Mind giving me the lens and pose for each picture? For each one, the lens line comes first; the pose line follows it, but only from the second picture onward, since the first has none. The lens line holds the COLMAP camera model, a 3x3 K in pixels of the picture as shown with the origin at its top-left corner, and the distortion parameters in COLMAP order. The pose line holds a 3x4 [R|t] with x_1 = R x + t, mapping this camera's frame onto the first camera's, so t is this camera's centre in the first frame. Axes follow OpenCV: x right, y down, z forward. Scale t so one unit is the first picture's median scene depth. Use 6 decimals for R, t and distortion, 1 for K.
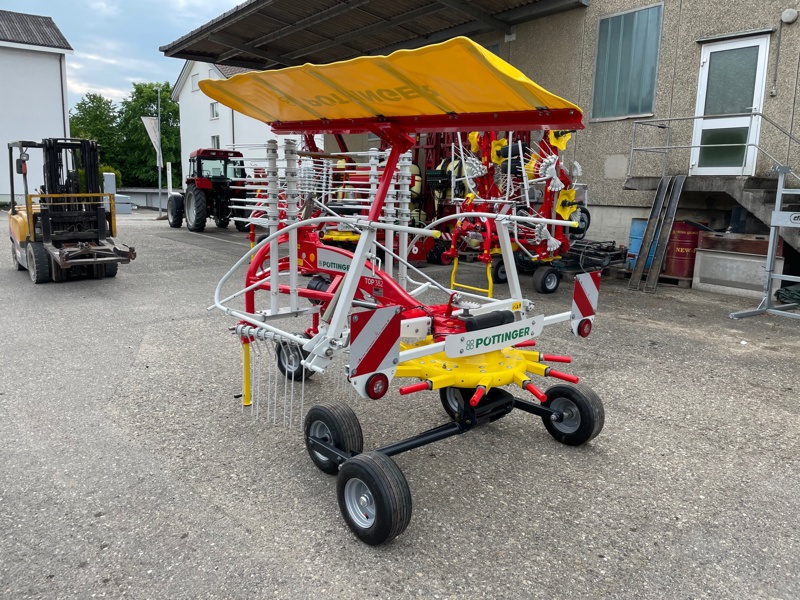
lens RADIAL K [[611.1, 0, 402.1], [0, 611.1, 281.6], [0, 0, 1]] dist [0.084341, -0.121672]
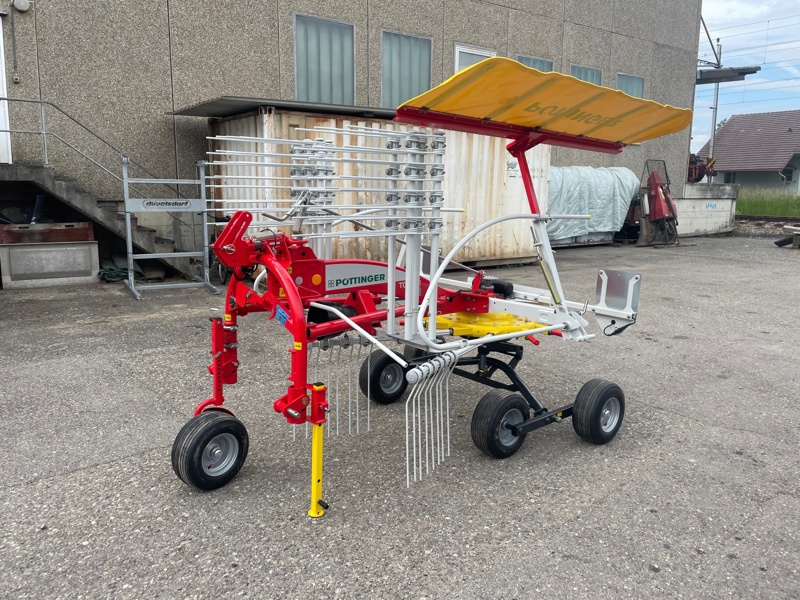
lens RADIAL K [[609.0, 0, 398.6], [0, 609.0, 277.7], [0, 0, 1]] dist [0.085368, -0.118157]
pose [[0.022186, -0.165069, 0.986032, -0.425238], [0.142928, 0.976668, 0.160285, -0.070888], [-0.989484, 0.137375, 0.045261, 0.416771]]
